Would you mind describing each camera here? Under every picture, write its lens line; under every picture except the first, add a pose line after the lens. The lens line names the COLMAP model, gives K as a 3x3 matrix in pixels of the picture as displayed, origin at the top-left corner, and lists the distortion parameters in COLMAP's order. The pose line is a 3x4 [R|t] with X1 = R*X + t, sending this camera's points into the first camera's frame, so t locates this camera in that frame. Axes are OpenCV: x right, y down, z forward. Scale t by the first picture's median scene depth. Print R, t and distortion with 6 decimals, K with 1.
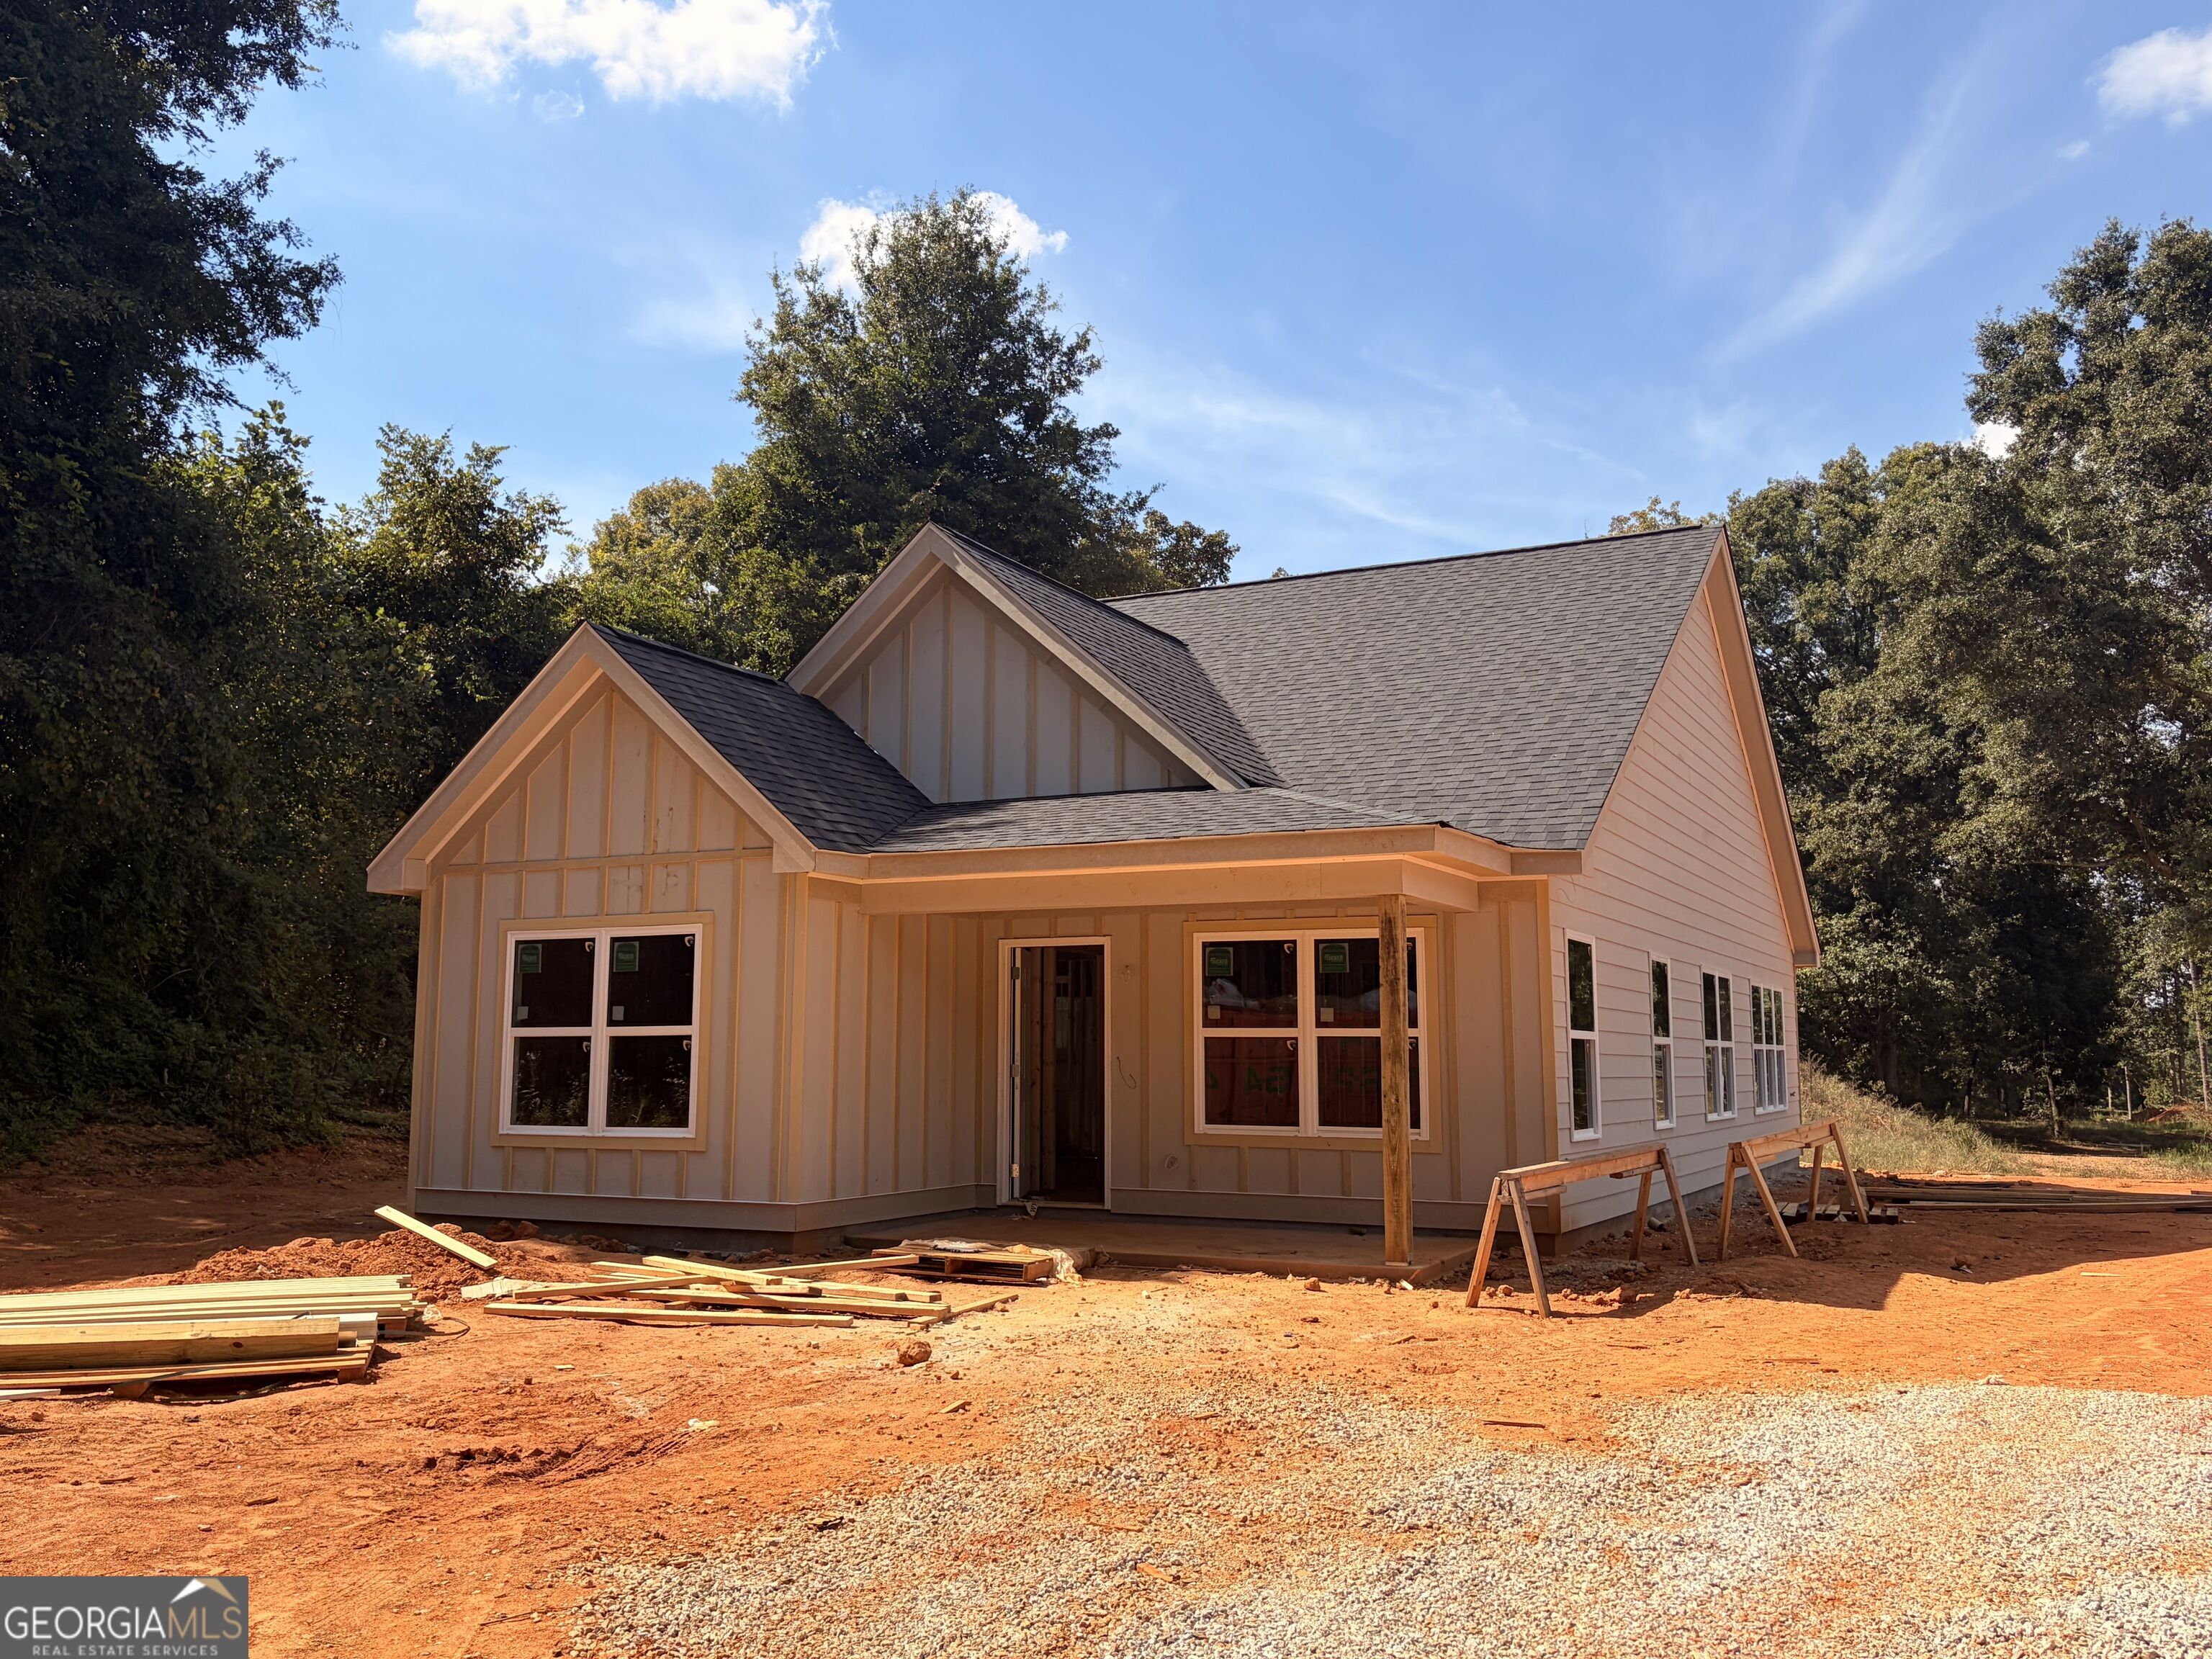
lens RADIAL K [[1880.7, 0, 1106.0], [0, 1880.7, 829.5], [0, 0, 1]] dist [0.016858, 0.001773]
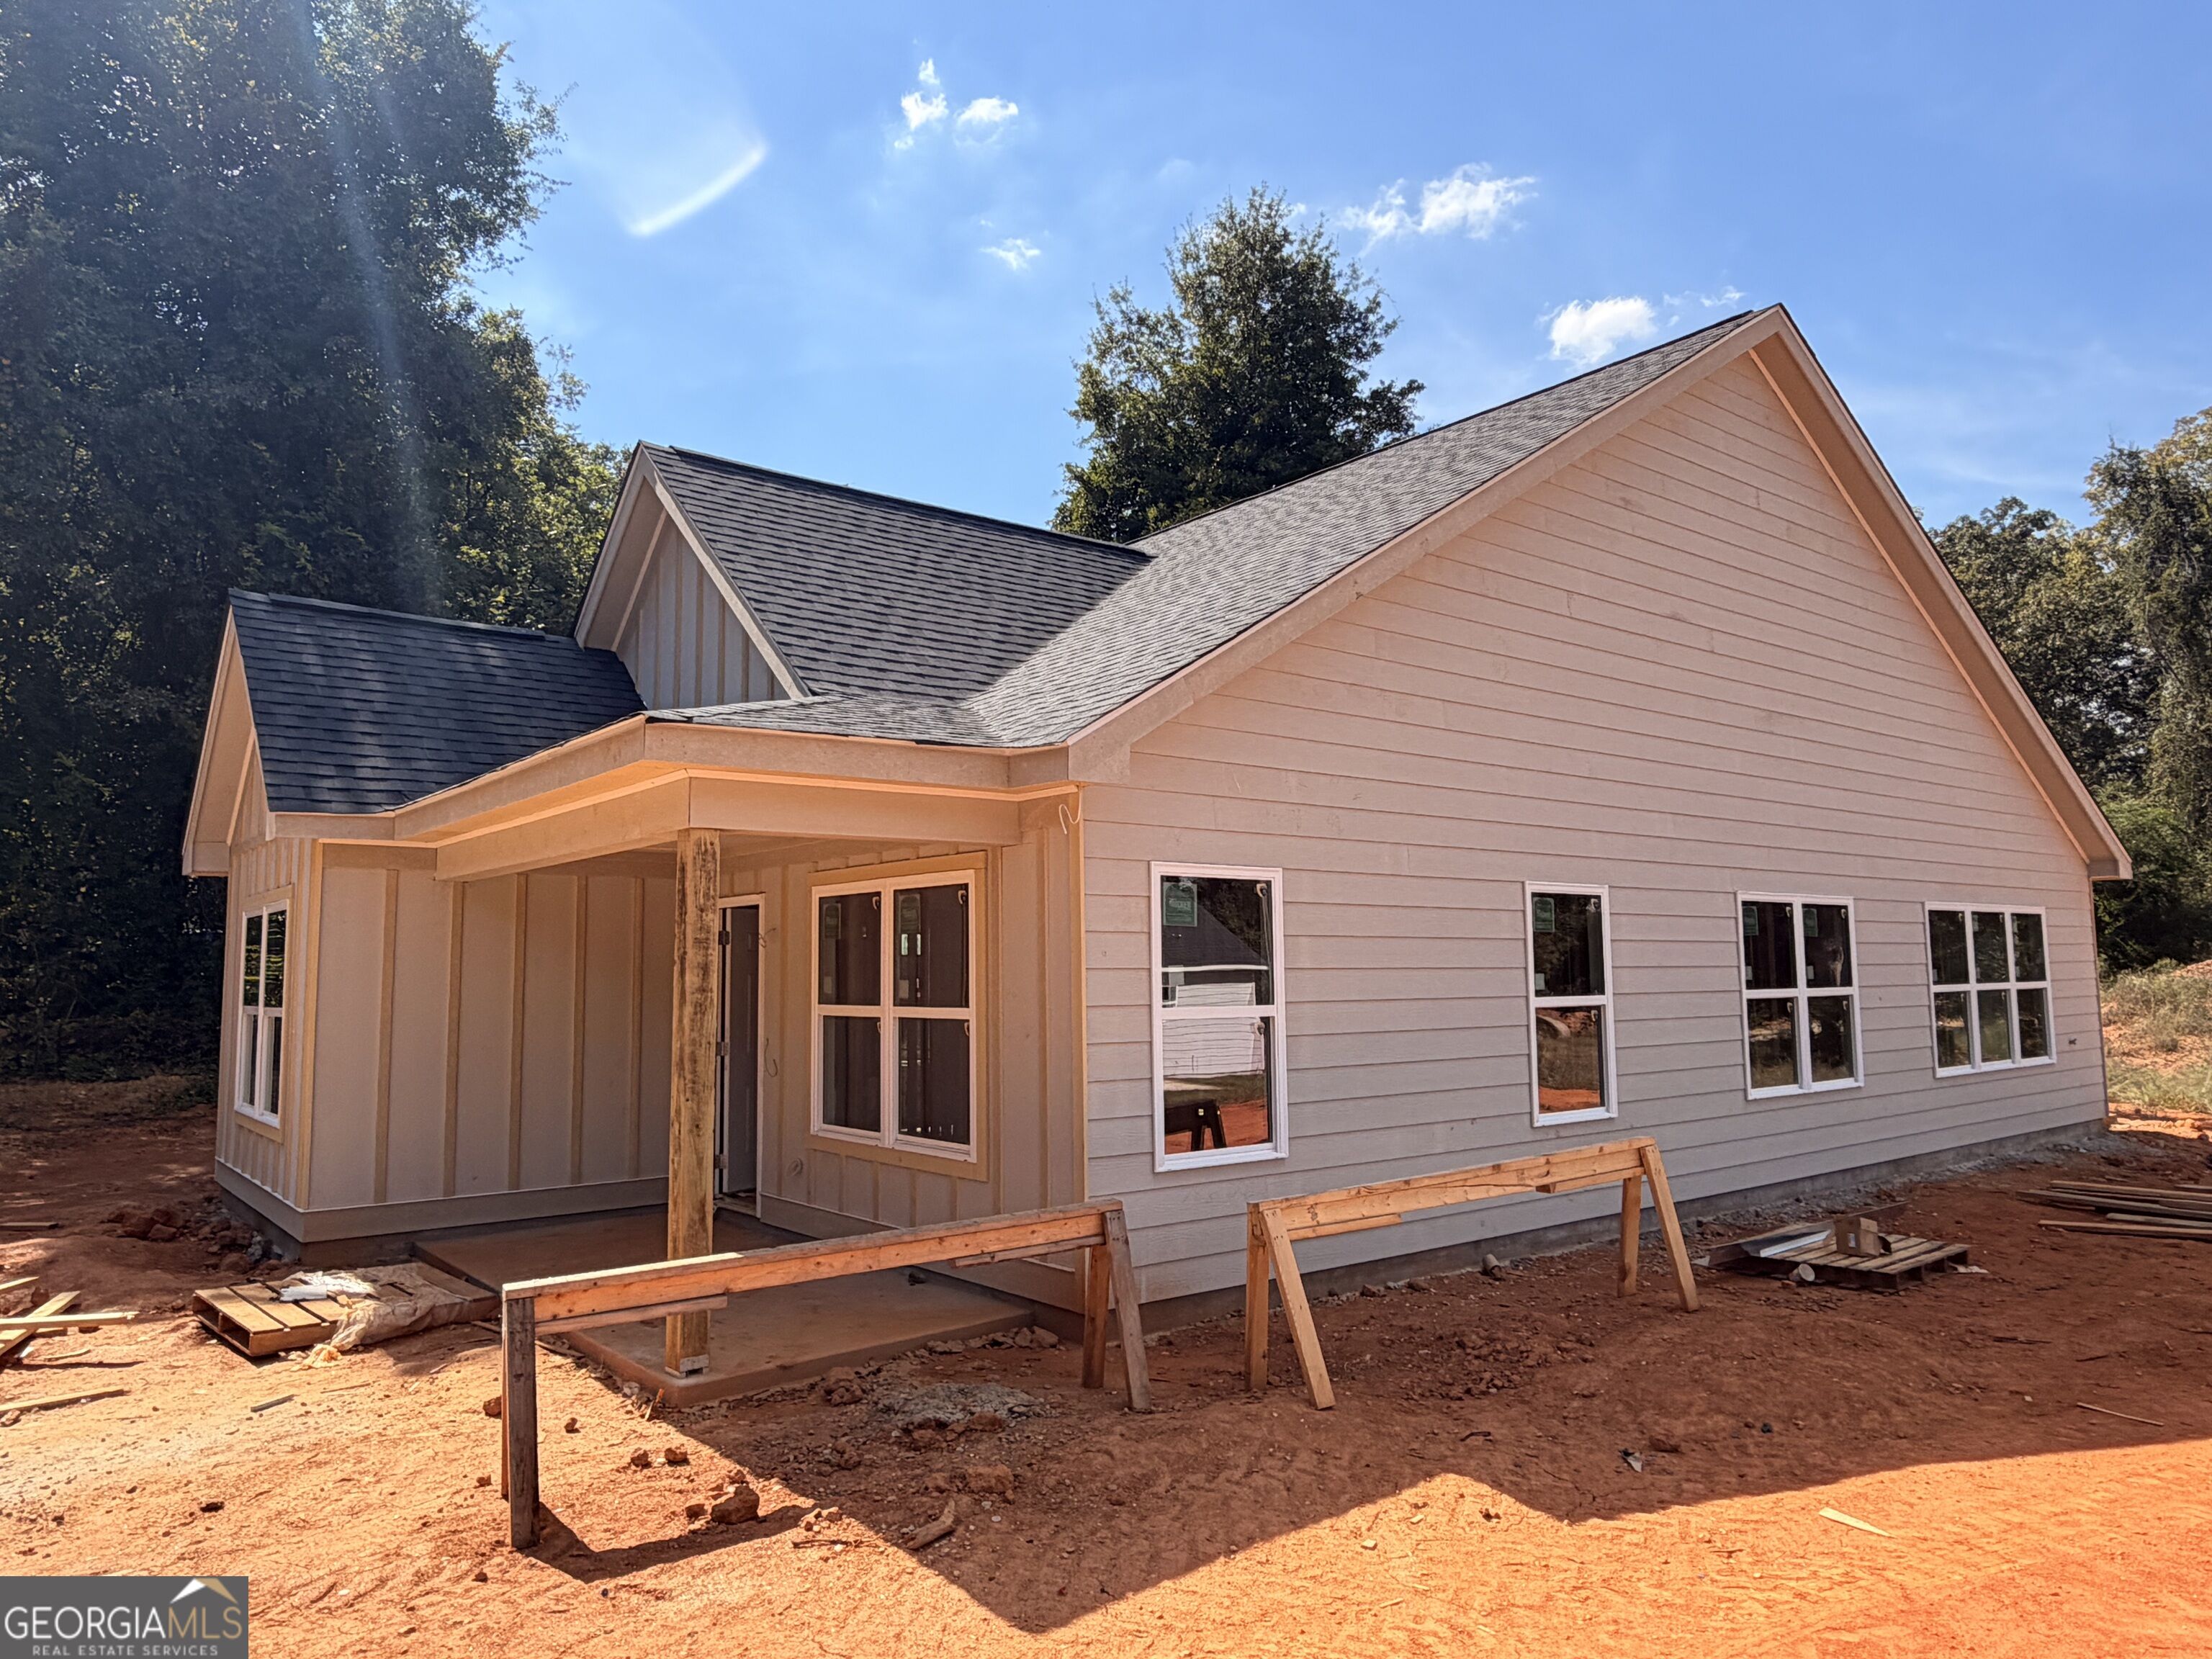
lens RADIAL K [[1454.0, 0, 1099.9], [0, 1454.0, 832.8], [0, 0, 1]] dist [0.000111, 0.000053]
pose [[0.904625, -0.051991, -0.423025, 0.397431], [0.061555, 0.998063, 0.008968, 0.031917], [0.421739, -0.034152, 0.906074, 0.456569]]
